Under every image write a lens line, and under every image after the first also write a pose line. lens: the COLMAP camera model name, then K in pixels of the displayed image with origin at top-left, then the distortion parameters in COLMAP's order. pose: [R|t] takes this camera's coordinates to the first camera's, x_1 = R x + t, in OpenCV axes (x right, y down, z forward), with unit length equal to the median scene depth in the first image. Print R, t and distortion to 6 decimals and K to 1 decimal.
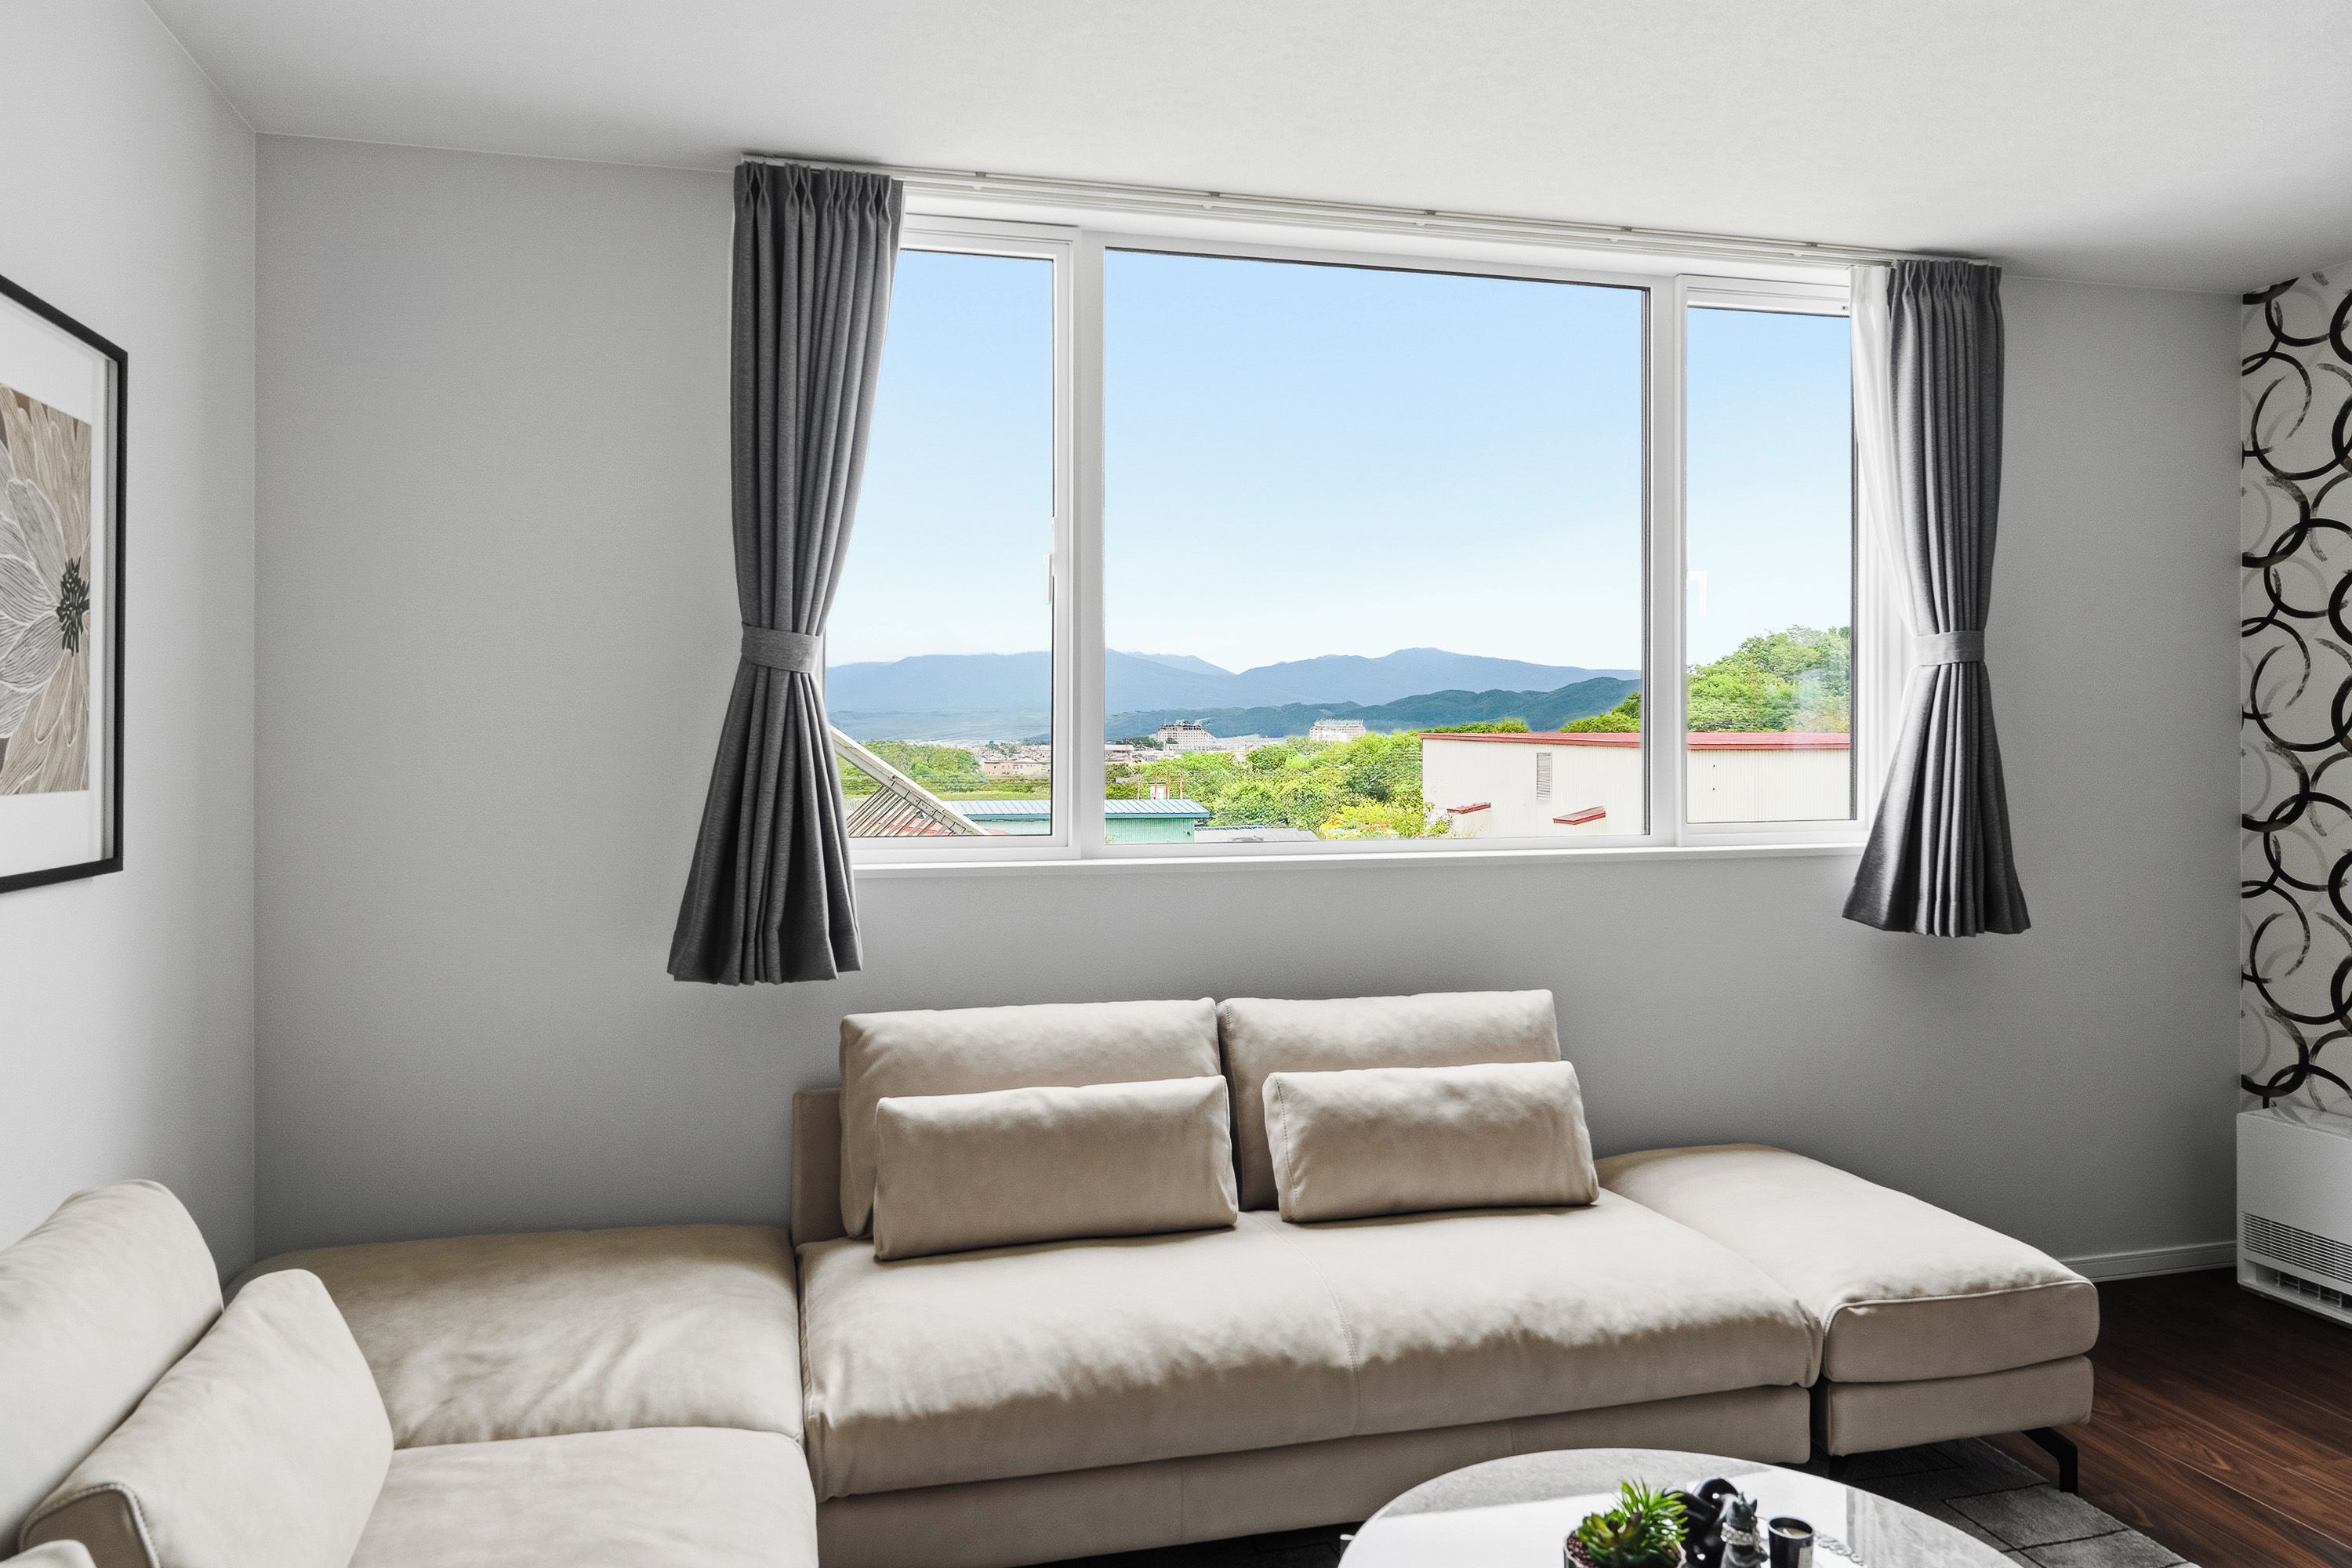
lens RADIAL K [[1595.0, 0, 1176.8], [0, 1595.0, 740.9], [0, 0, 1]] dist [-0.012980, -0.000122]
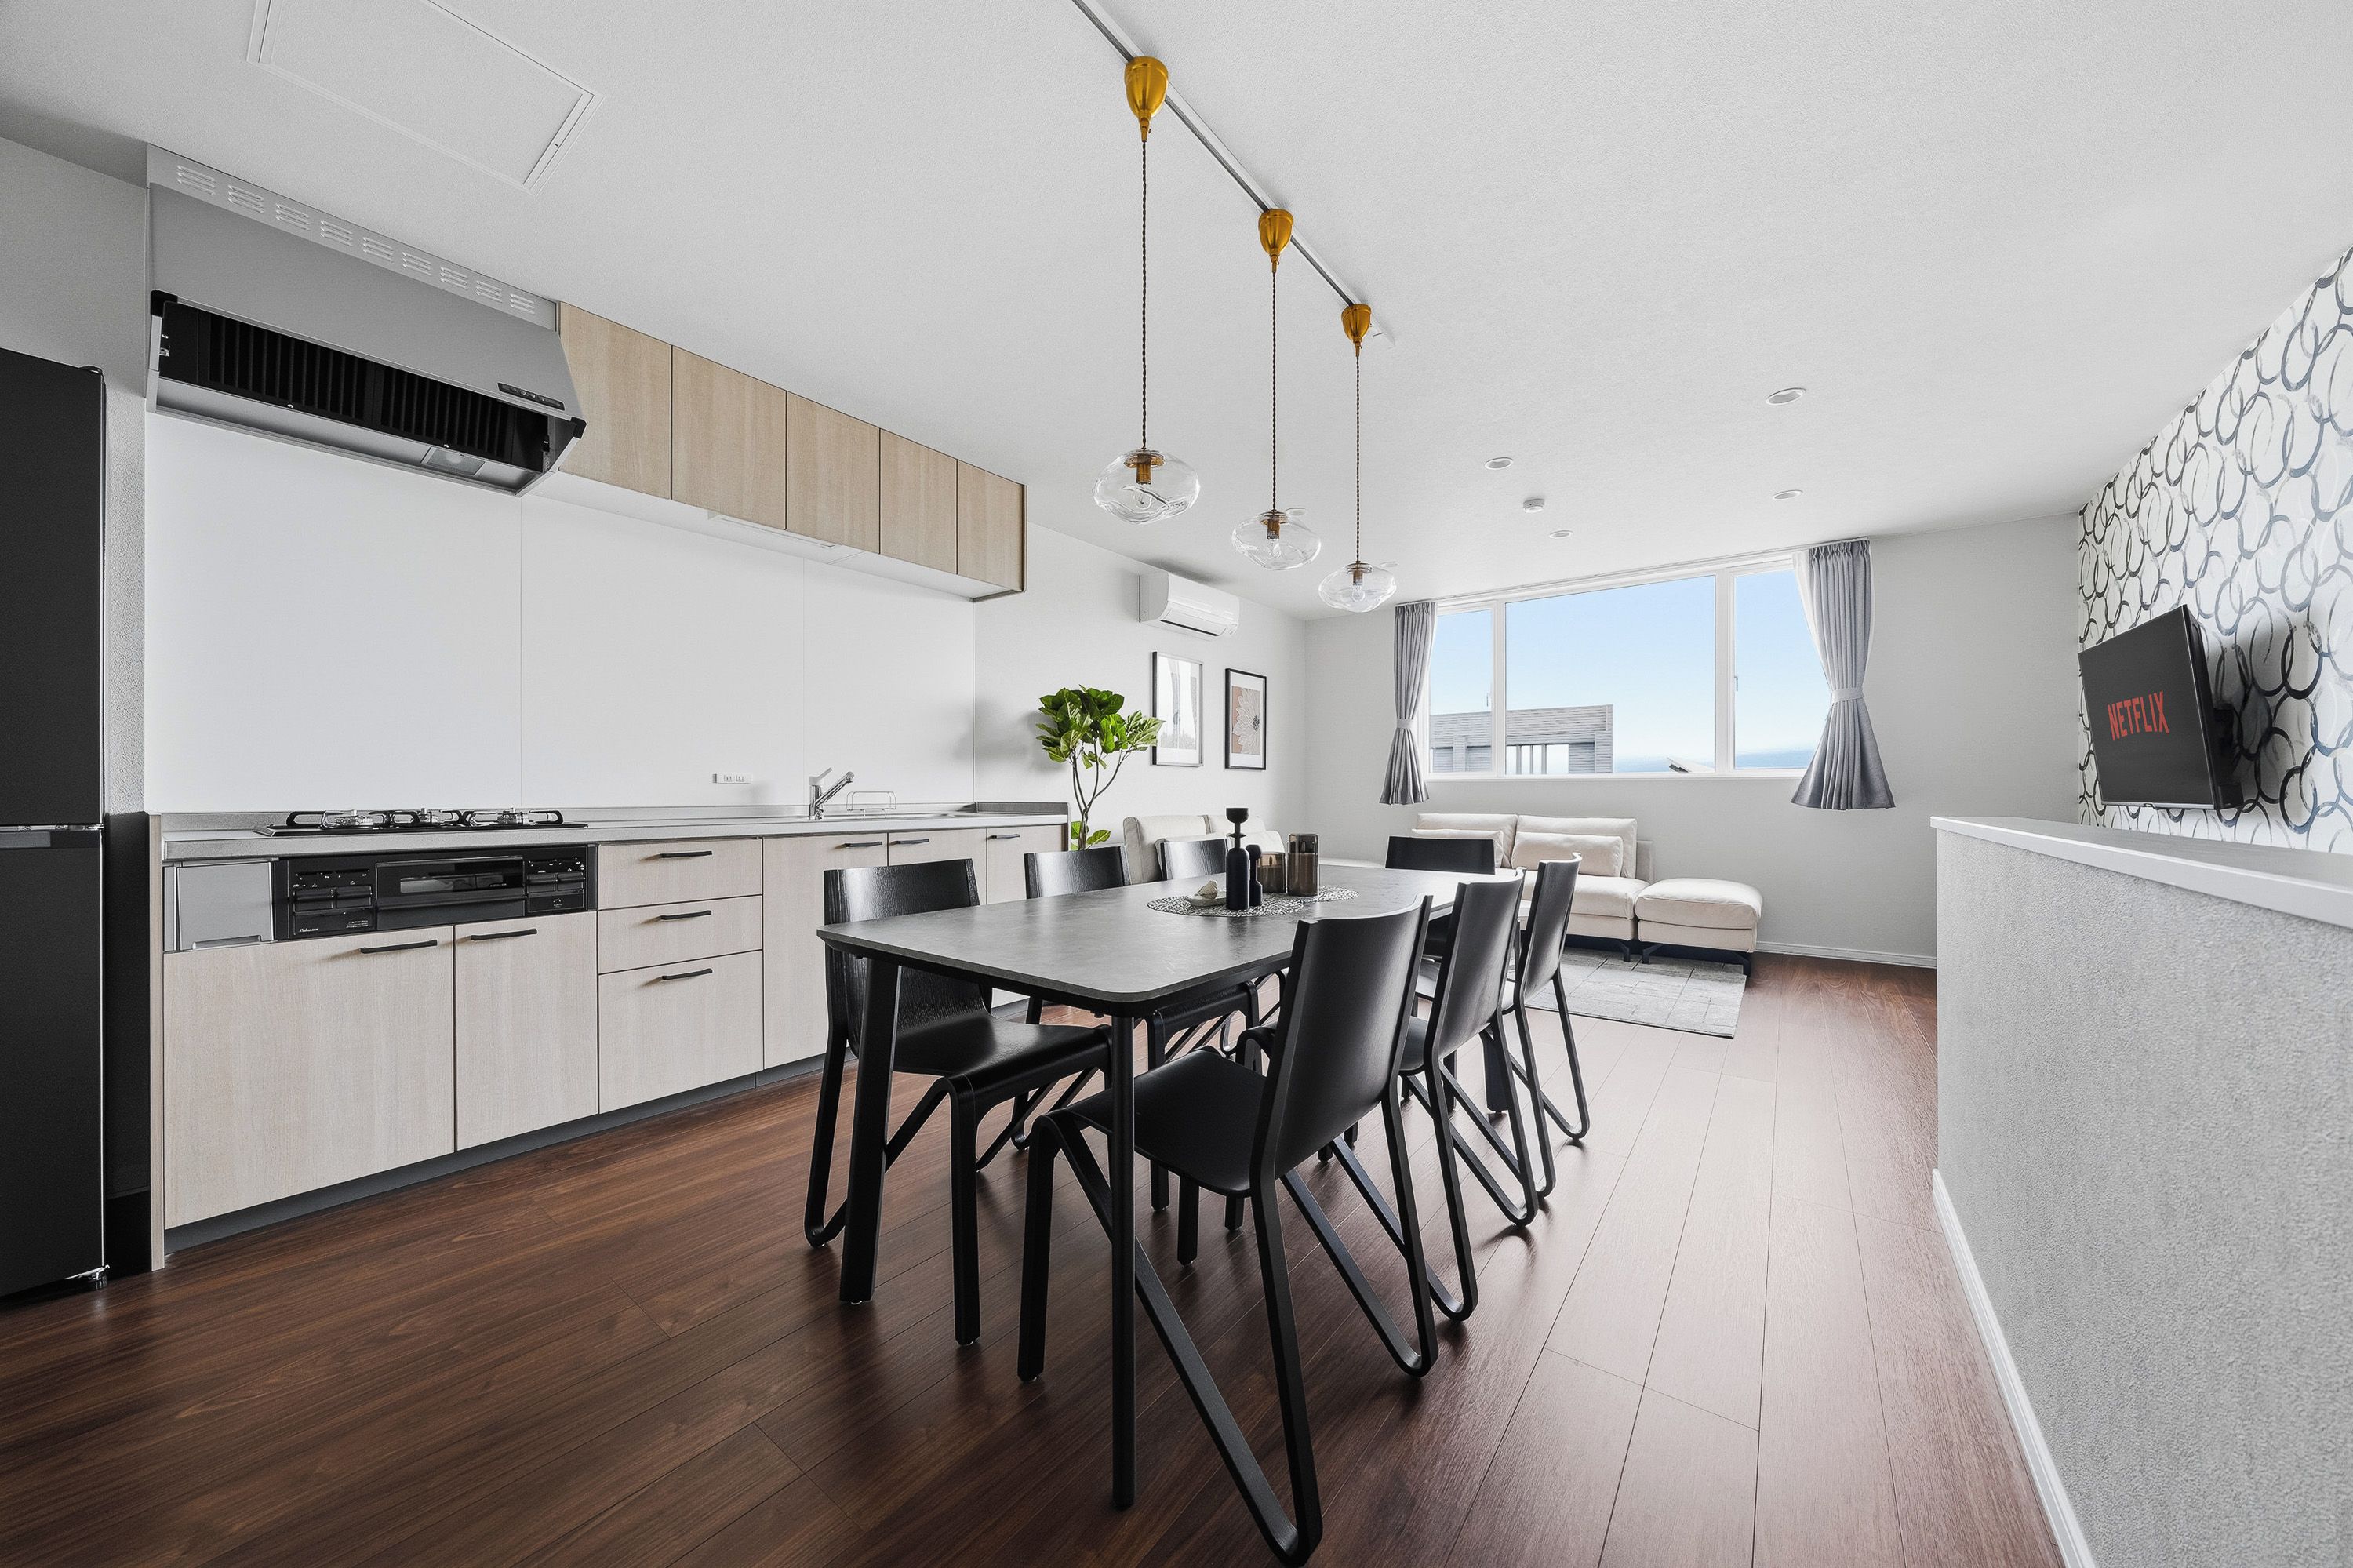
lens RADIAL K [[814.0, 0, 1166.6], [0, 814.0, 795.3], [0, 0, 1]] dist [0.000285, 0.000001]
pose [[0.616193, 0.006912, -0.787565, 1.024445], [-0.002120, 0.999972, 0.007117, 0.113070], [0.787592, -0.002716, 0.616191, -0.776693]]
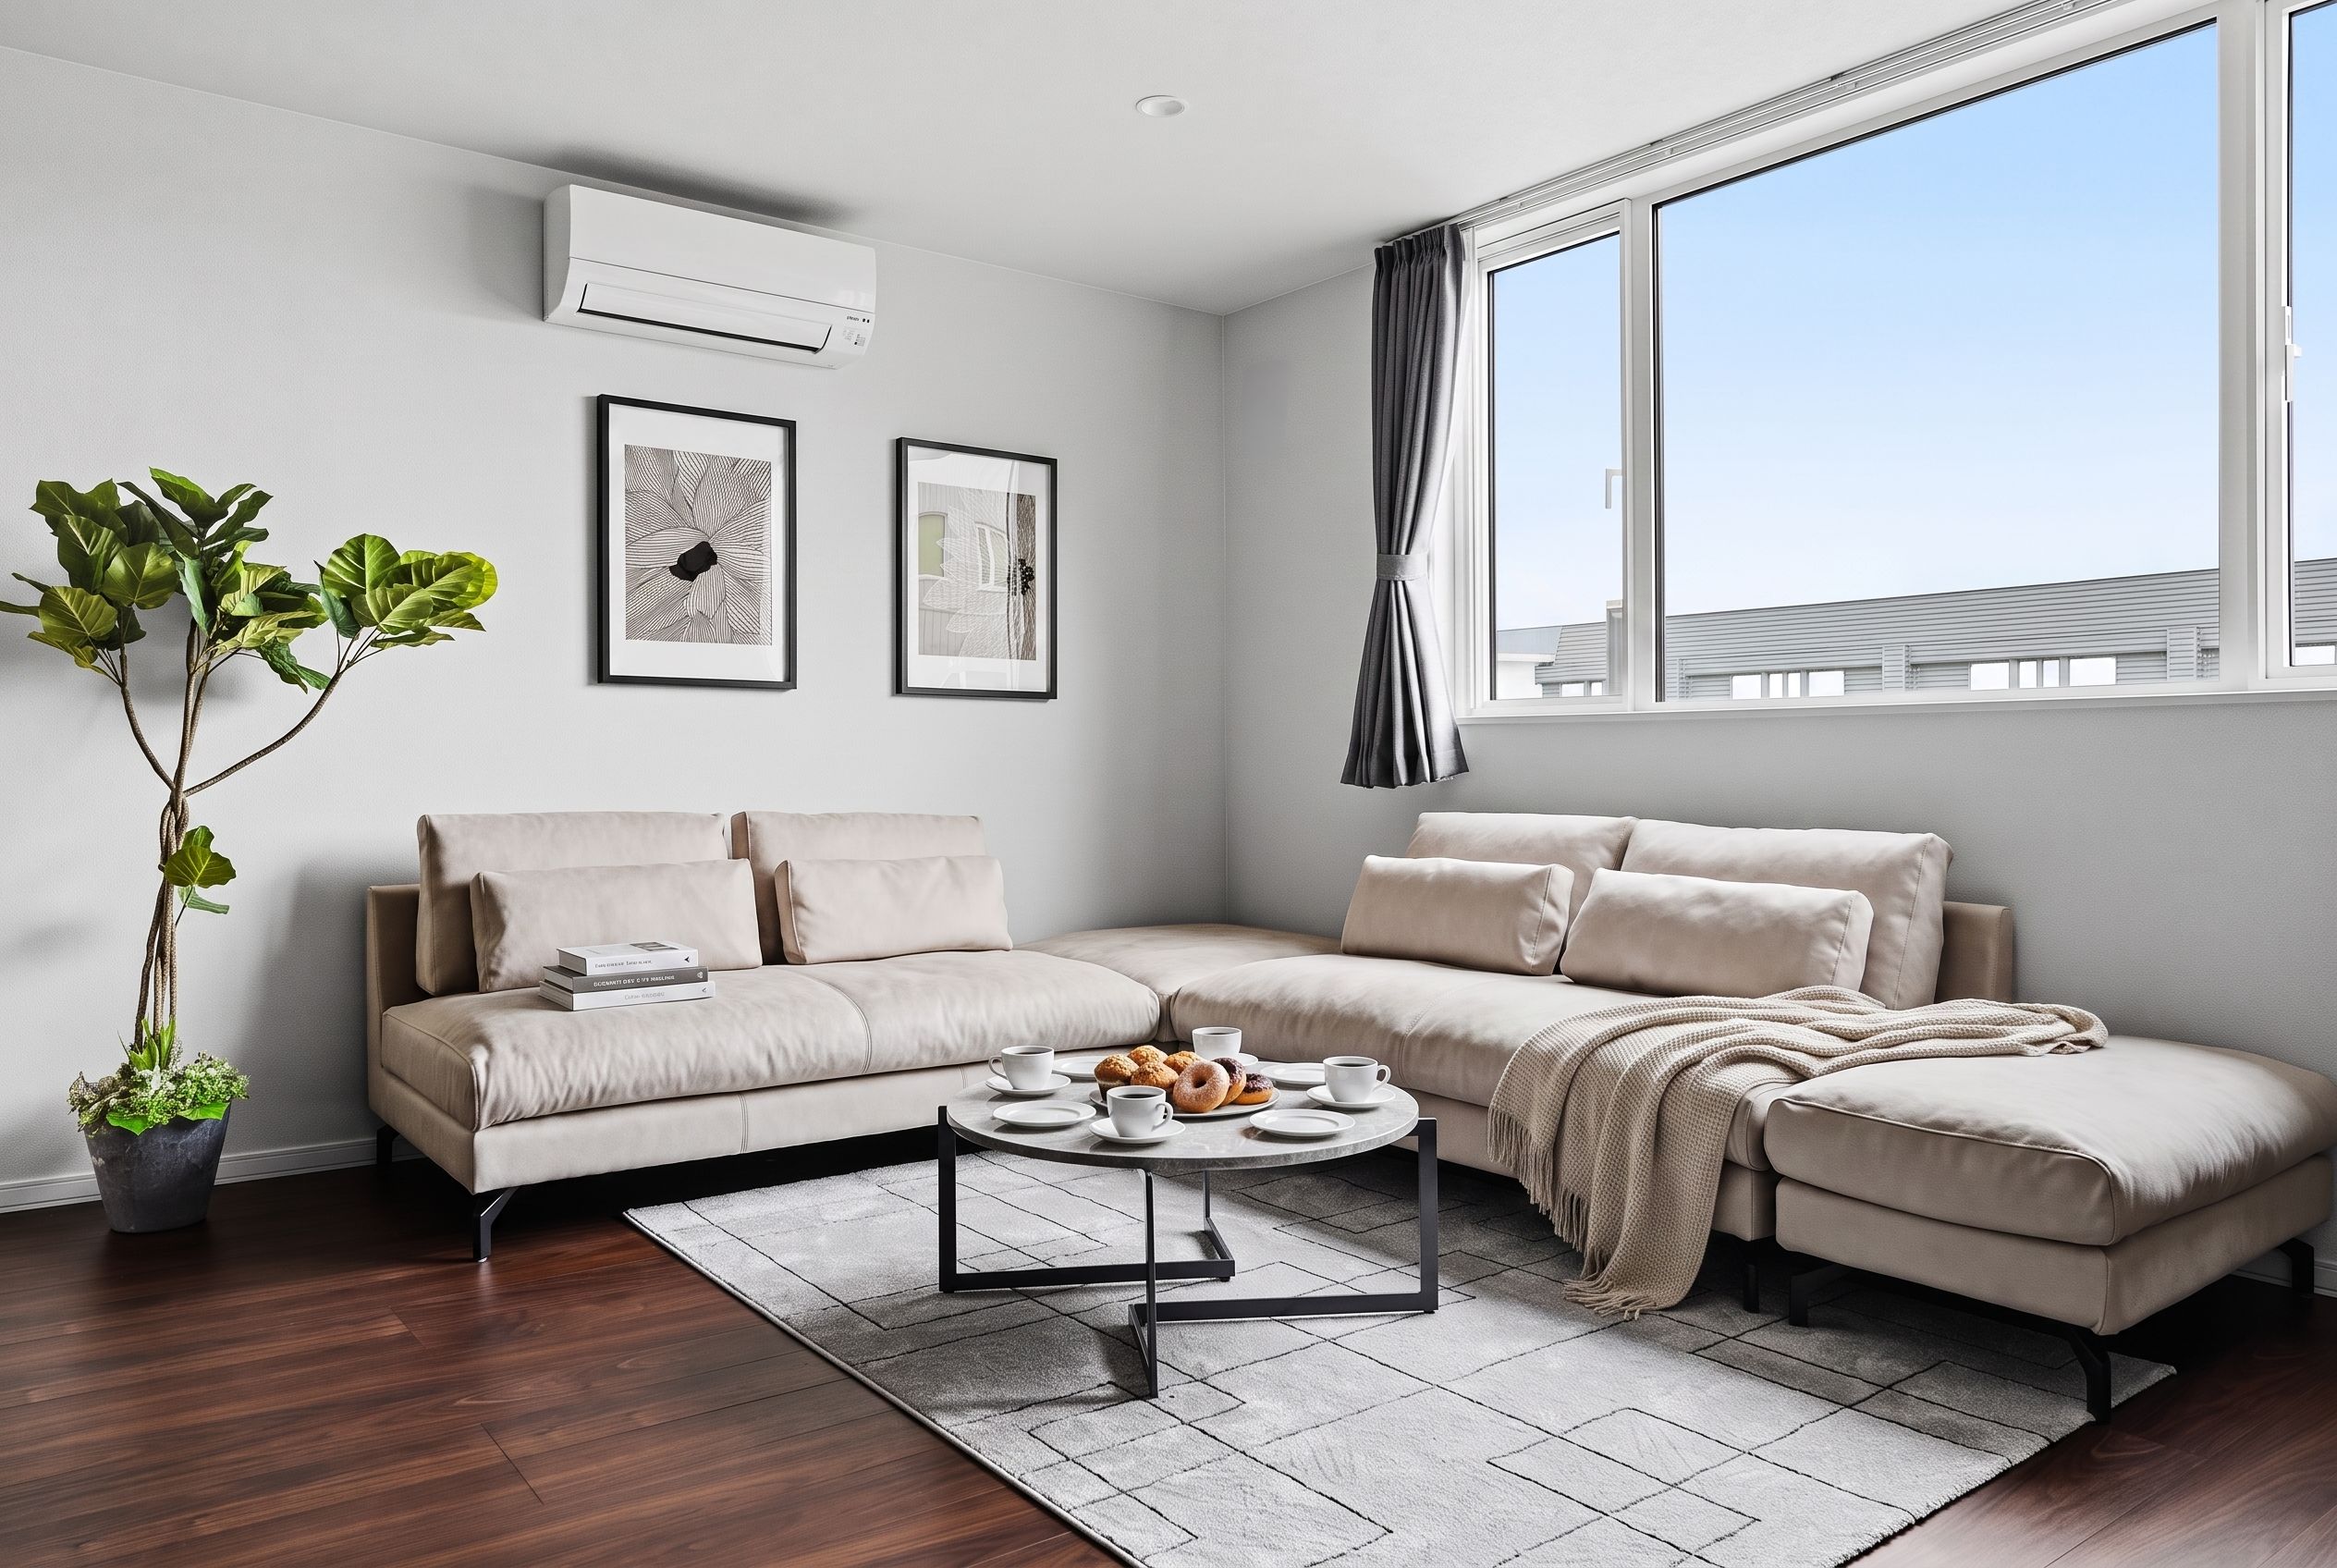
lens RADIAL K [[1593.2, 0, 1168.5], [0, 1593.2, 784.0], [0, 0, 1]] dist [-0.003572, -0.000328]
pose [[0.384044, 0.016446, -0.923168, 1.057336], [0.001010, 0.999833, 0.018232, 0.119605], [0.923314, -0.007935, 0.383963, 0.219080]]
